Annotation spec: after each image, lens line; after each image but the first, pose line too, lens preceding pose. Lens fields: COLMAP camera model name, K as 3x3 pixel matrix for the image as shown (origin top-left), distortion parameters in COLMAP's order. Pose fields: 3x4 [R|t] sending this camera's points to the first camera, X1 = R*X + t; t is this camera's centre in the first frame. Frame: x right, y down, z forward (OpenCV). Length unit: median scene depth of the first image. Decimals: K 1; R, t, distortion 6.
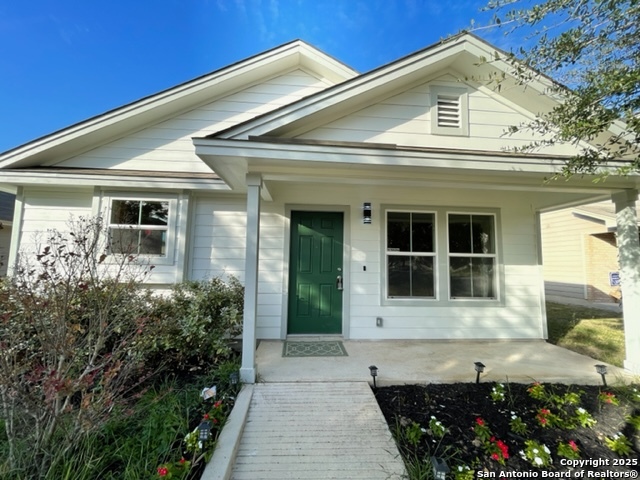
lens RADIAL K [[259.4, 0, 321.2], [0, 259.4, 240.6], [0, 0, 1]] dist [-0.006934, 0.001572]
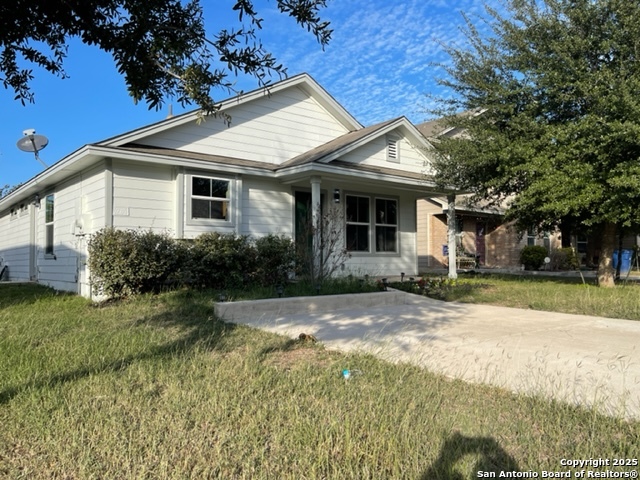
lens RADIAL K [[507.5, 0, 320.2], [0, 507.5, 240.0], [0, 0, 1]] dist [0.006174, 0.000447]
pose [[0.818950, 0.004039, 0.573851, -1.606830], [-0.032515, 0.998695, 0.039372, 0.037658], [-0.572943, -0.050903, 0.818013, -1.385765]]
